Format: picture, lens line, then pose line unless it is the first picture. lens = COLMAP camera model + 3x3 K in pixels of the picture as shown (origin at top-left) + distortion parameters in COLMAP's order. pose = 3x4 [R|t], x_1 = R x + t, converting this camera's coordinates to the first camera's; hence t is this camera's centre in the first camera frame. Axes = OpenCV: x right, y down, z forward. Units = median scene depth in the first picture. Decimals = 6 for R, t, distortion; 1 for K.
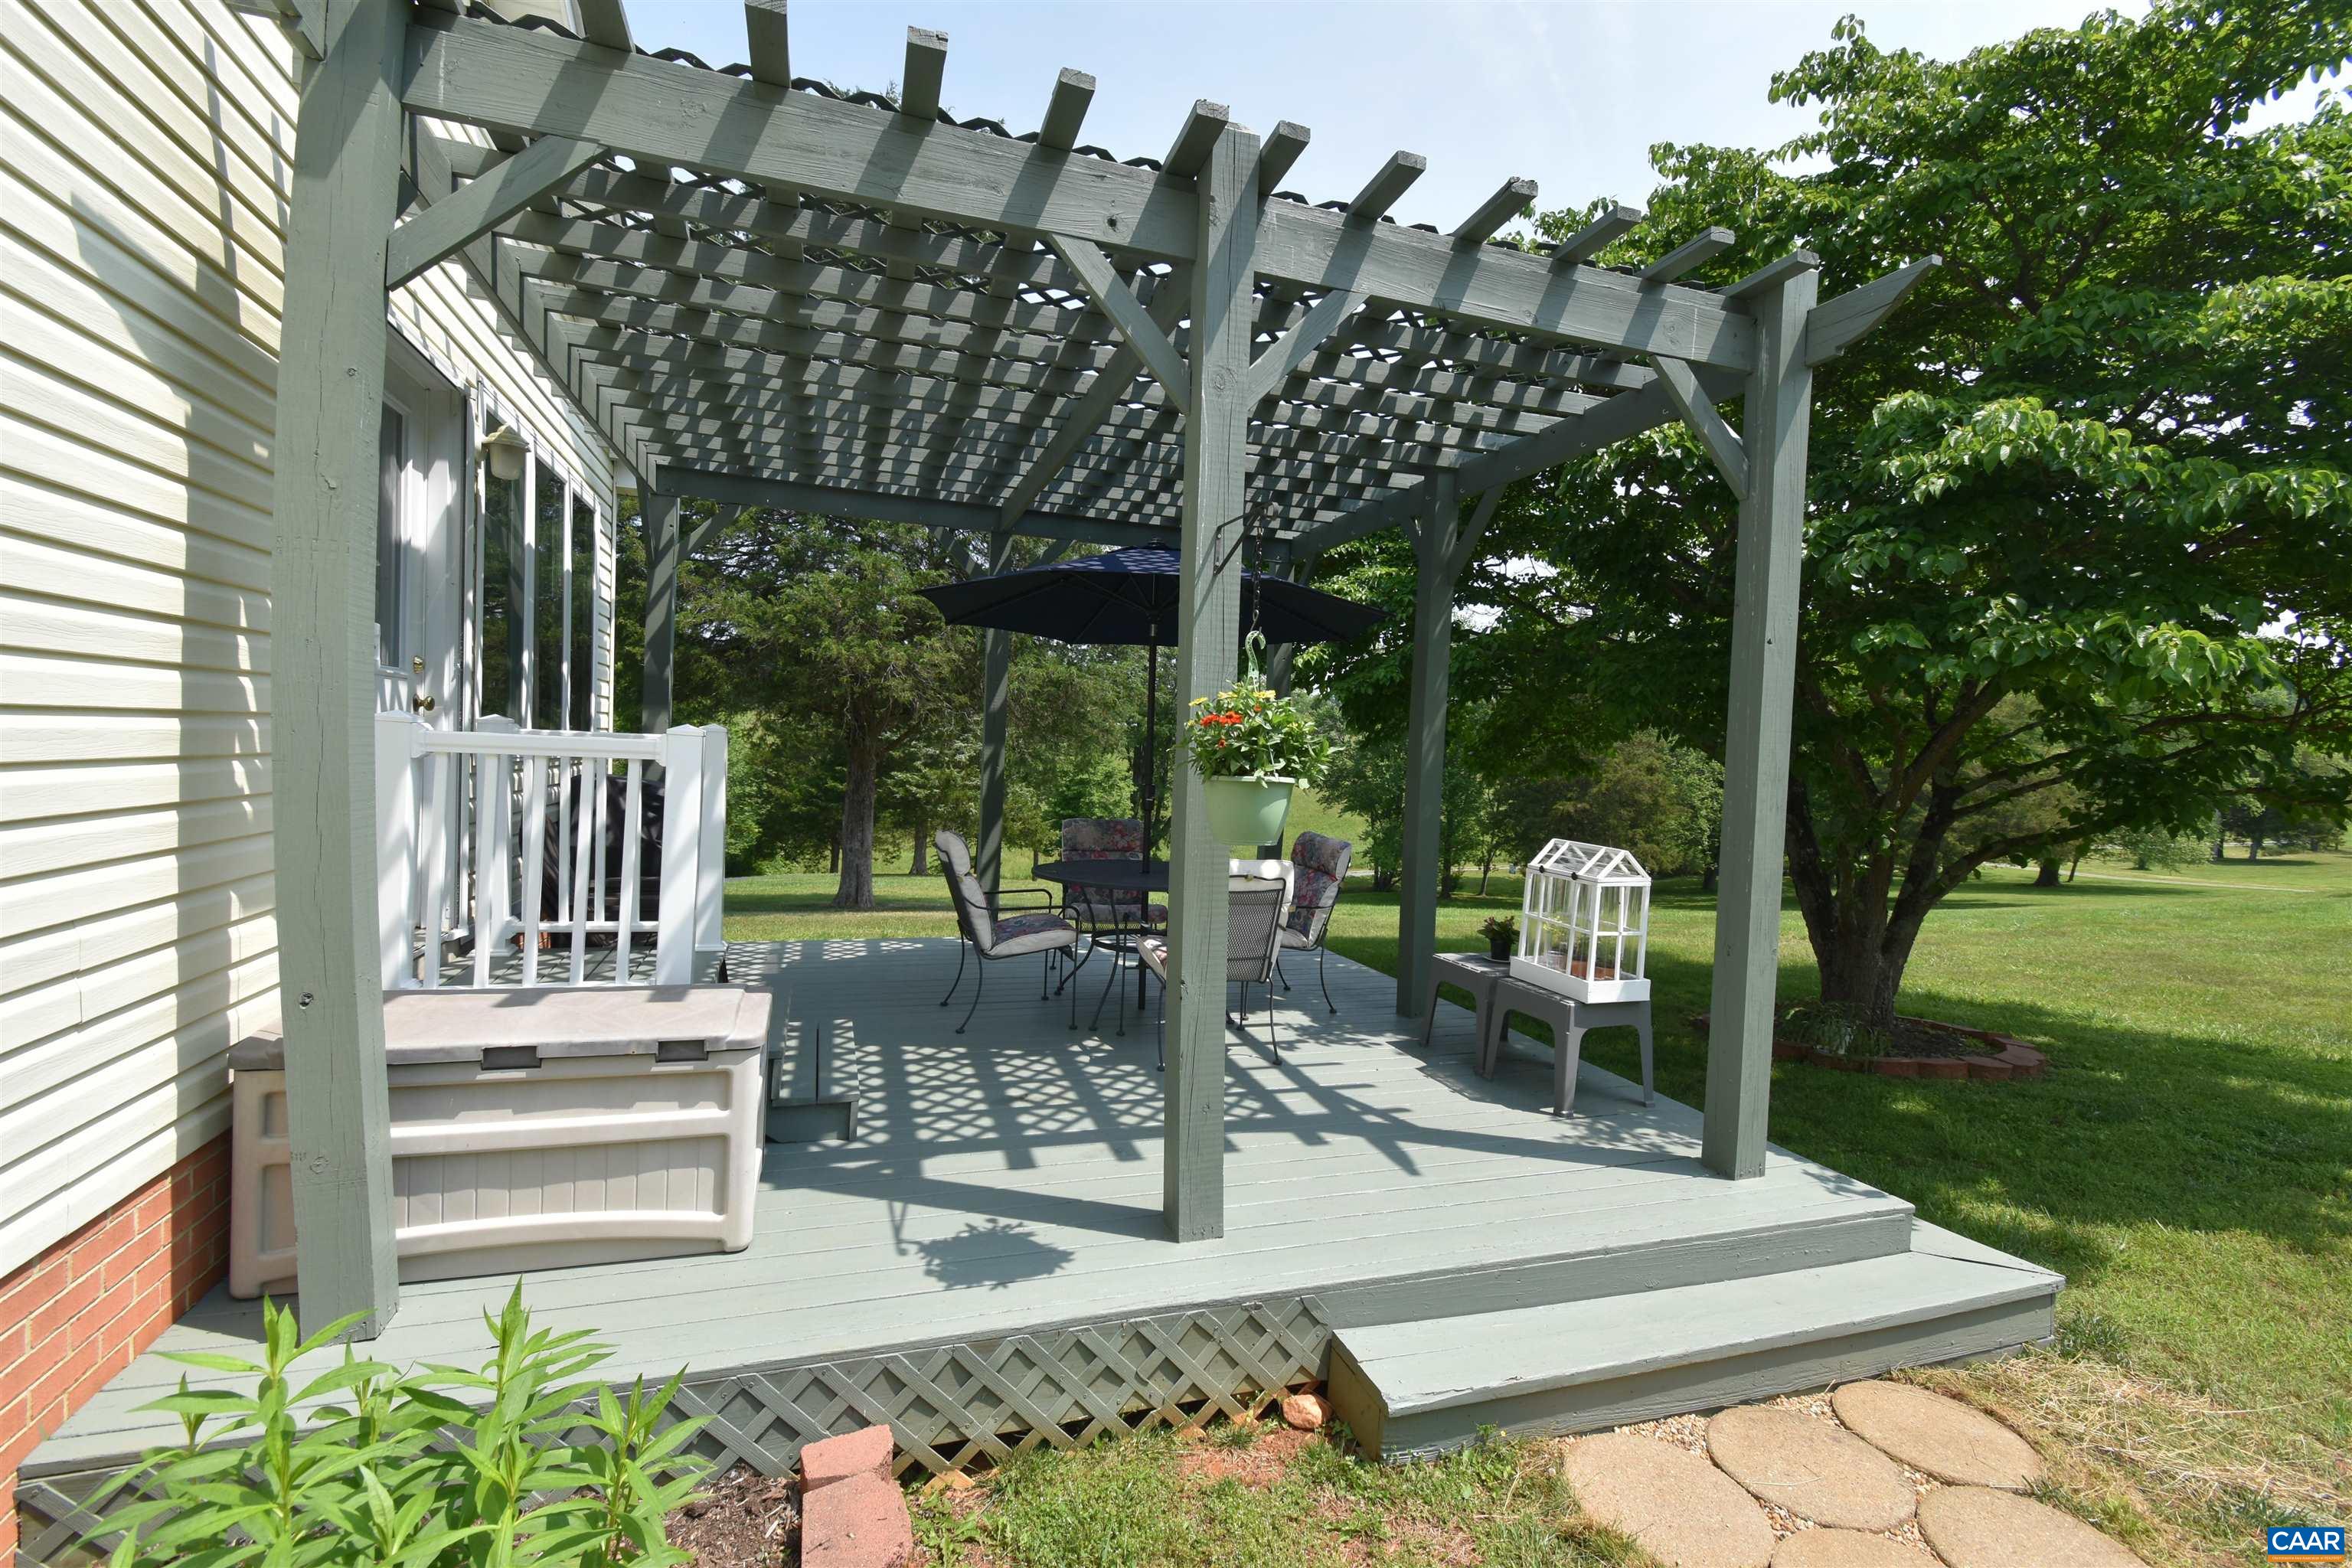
lens RADIAL K [[1022.5, 0, 1170.7], [0, 1022.5, 781.4], [0, 0, 1]] dist [0.002153, -0.001294]
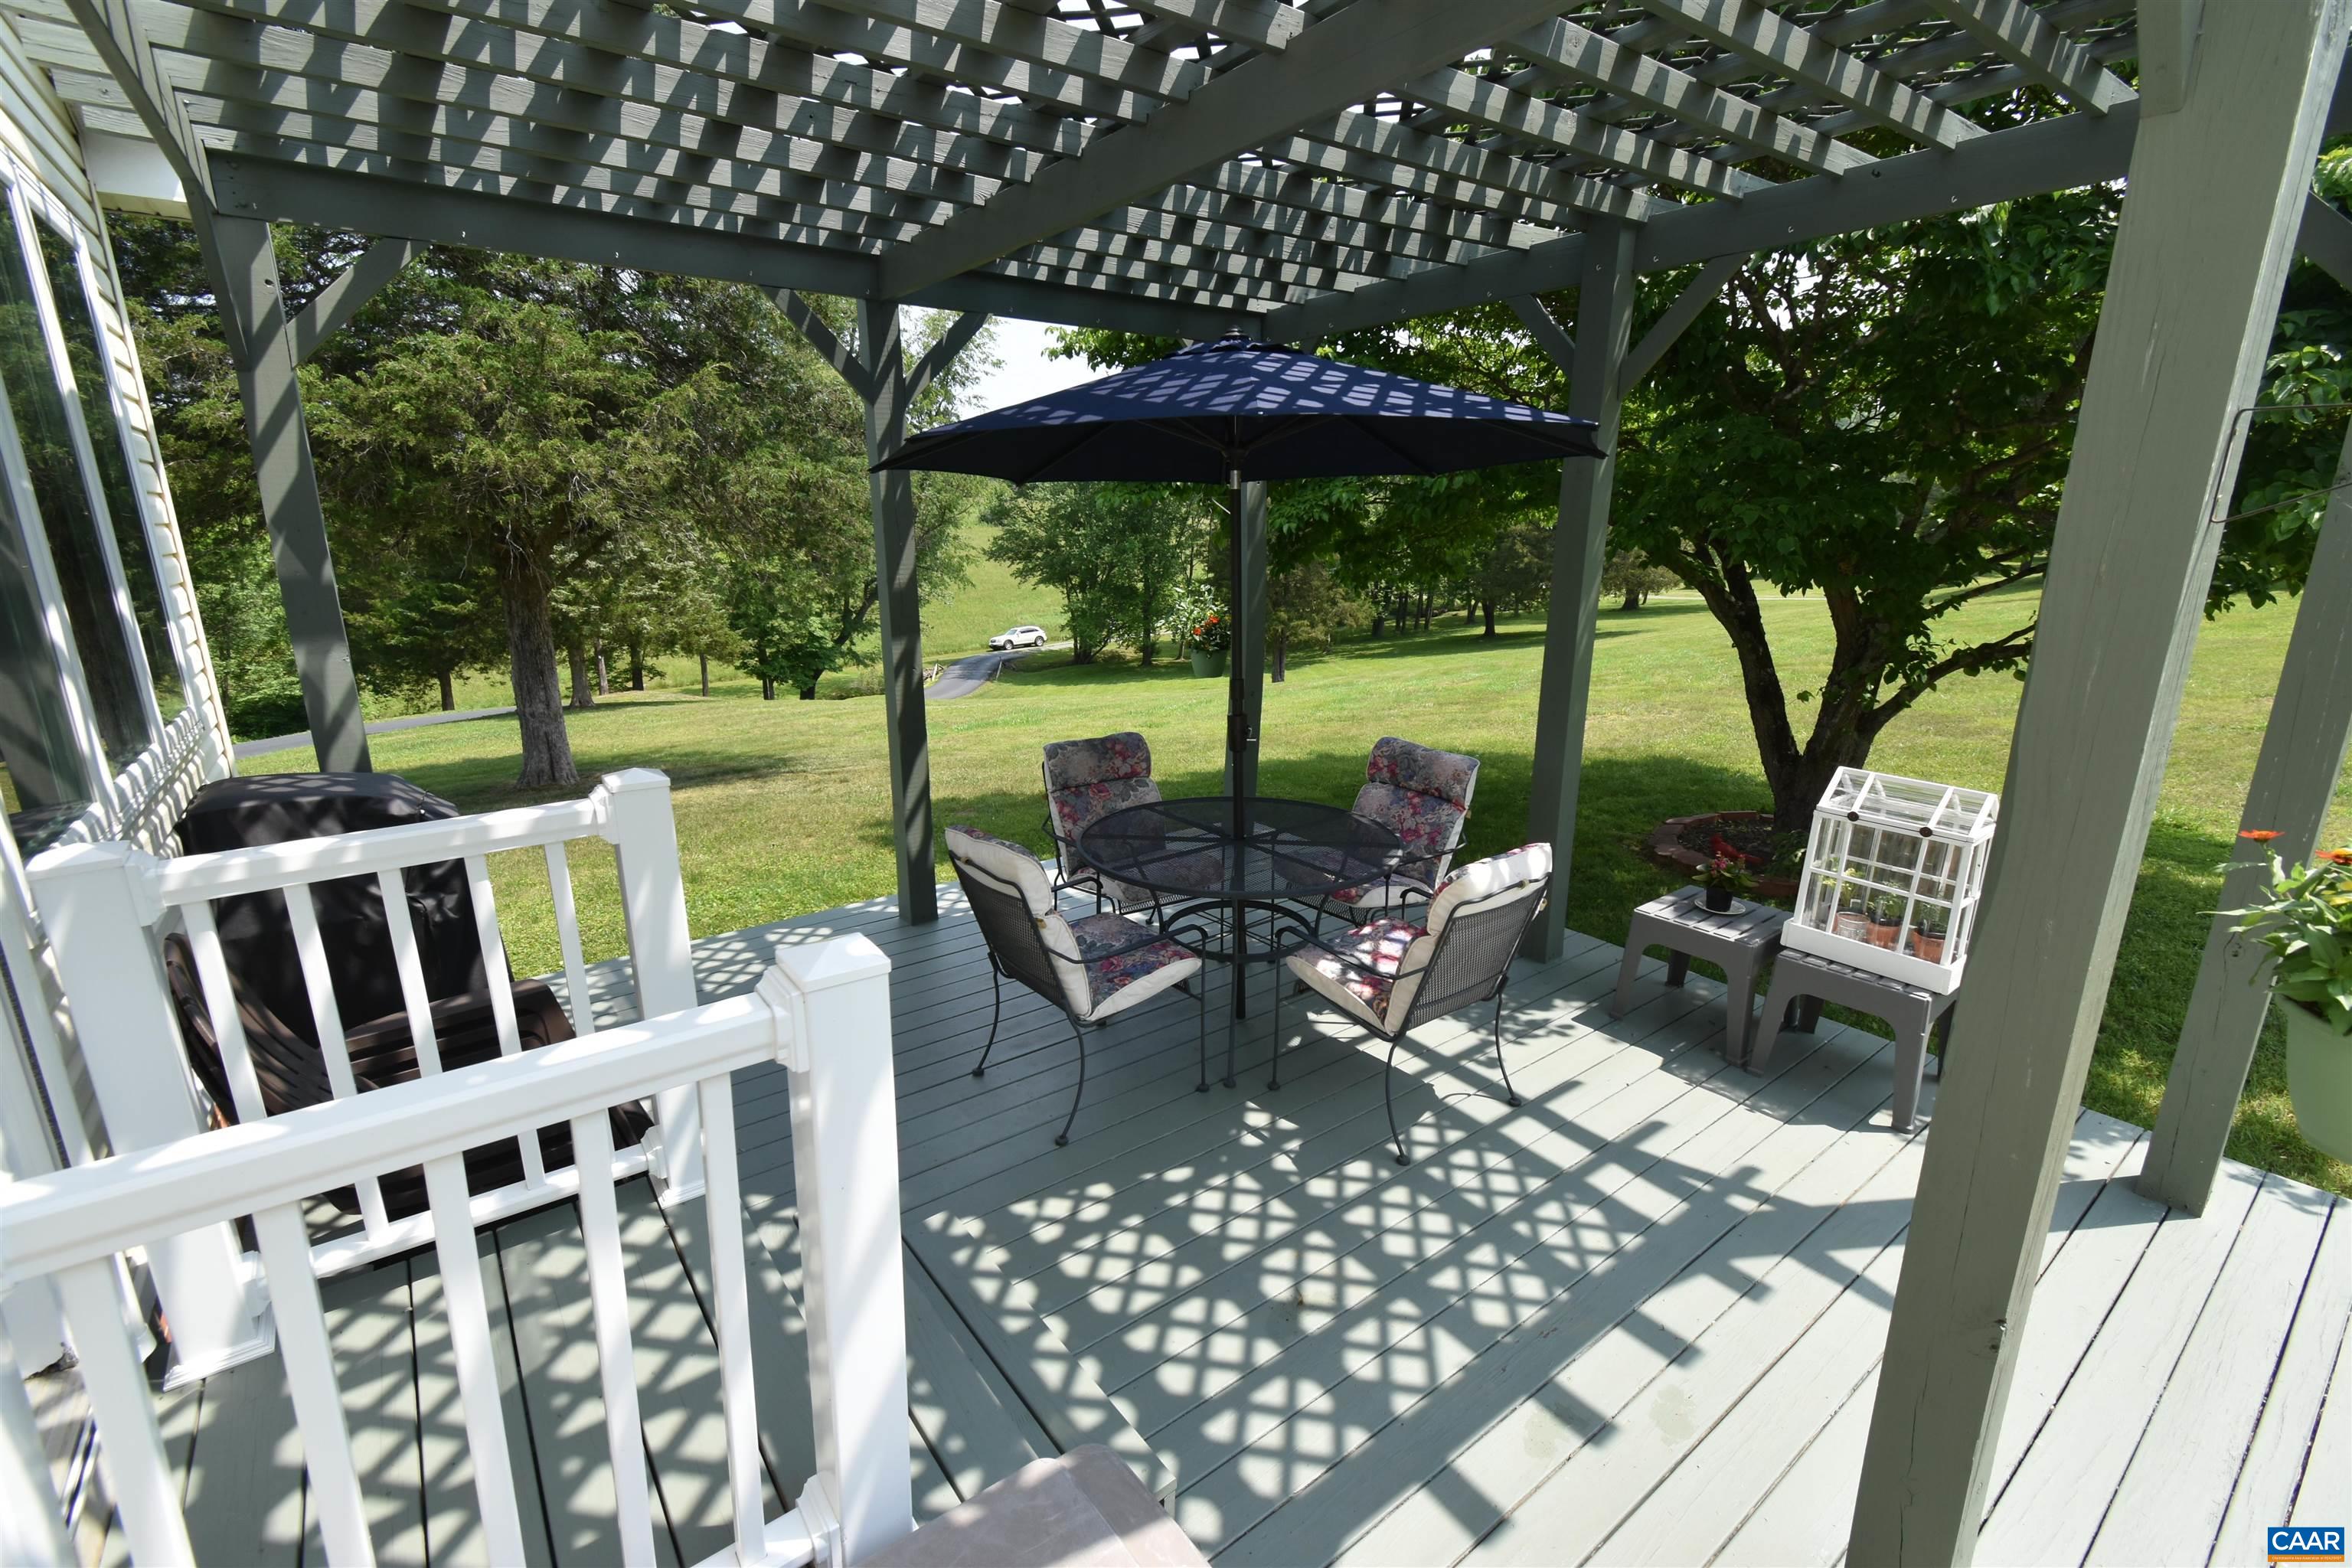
lens RADIAL K [[1022.5, 0, 1172.9], [0, 1022.5, 785.1], [0, 0, 1]] dist [0.002153, -0.001294]
pose [[0.947530, -0.123084, 0.295020, -0.335592], [0.052534, 0.970309, 0.236093, -0.142369], [-0.315320, -0.208207, 0.925864, 0.458164]]
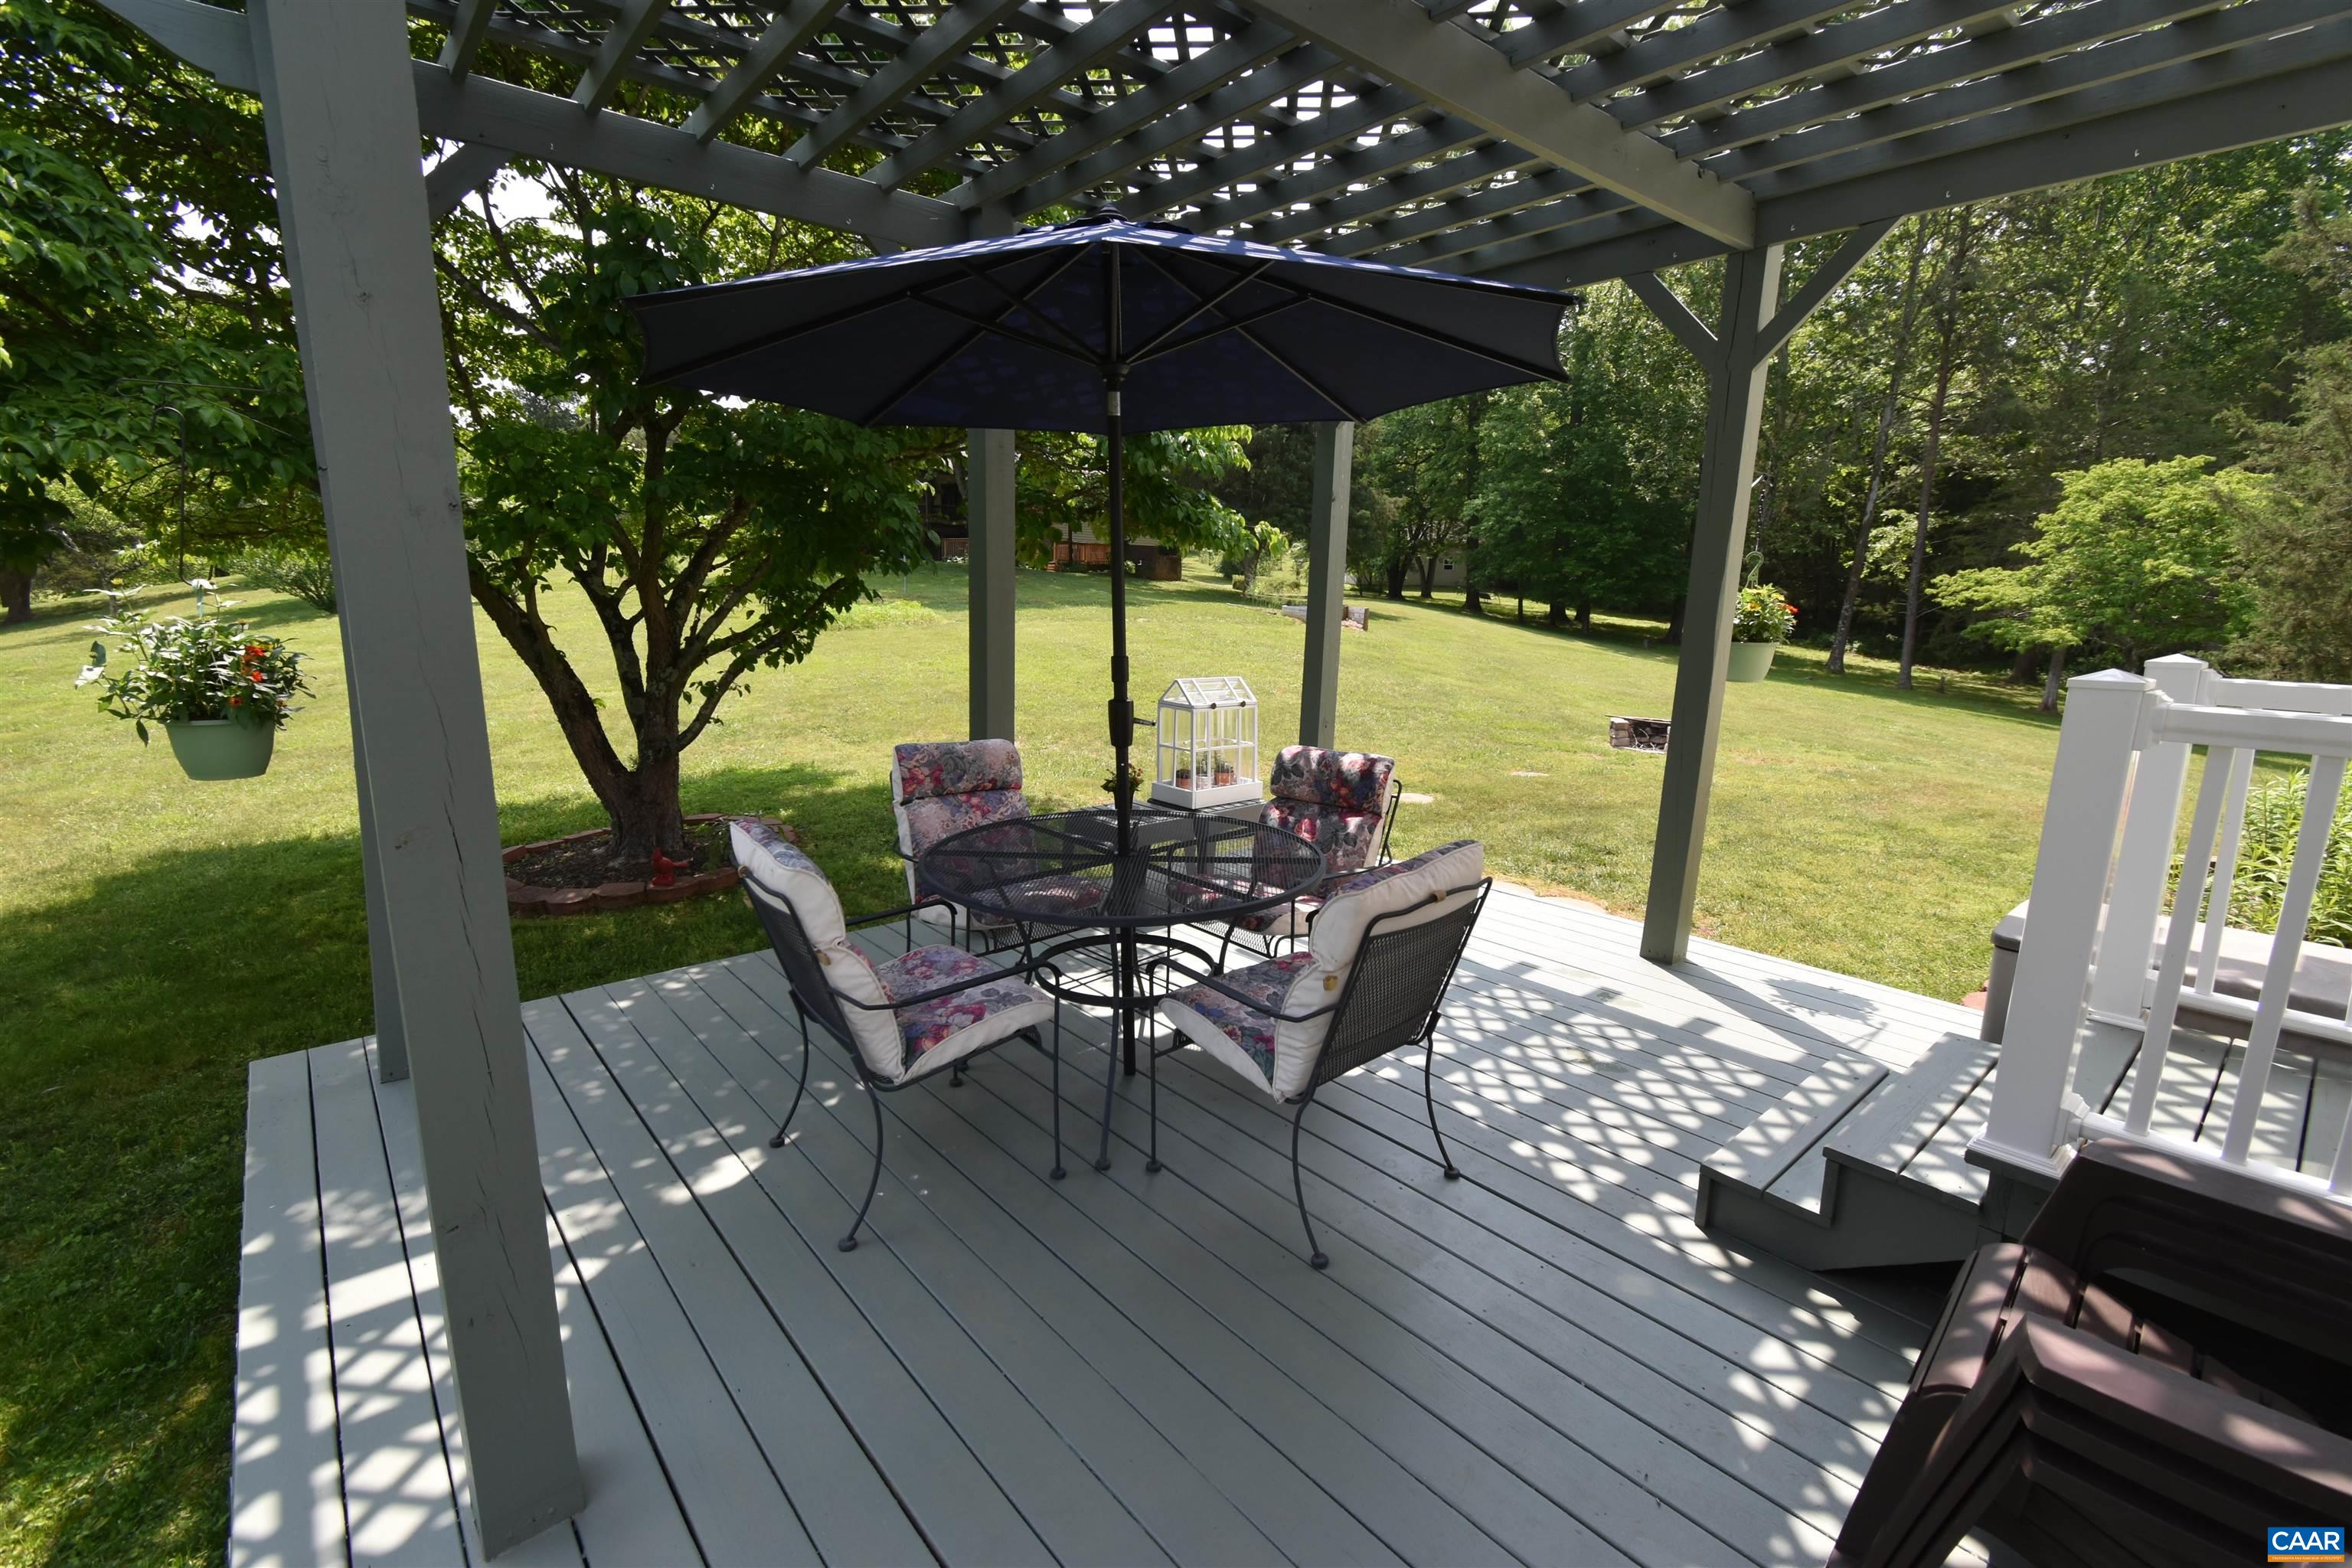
lens RADIAL K [[1022.5, 0, 1176.2], [0, 1022.5, 791.4], [0, 0, 1]] dist [0.002153, -0.001294]
pose [[-0.373912, -0.228925, 0.898768, -0.660235], [-0.002109, 0.969267, 0.246004, -0.102241], [-0.927462, 0.090088, -0.362903, 1.456143]]
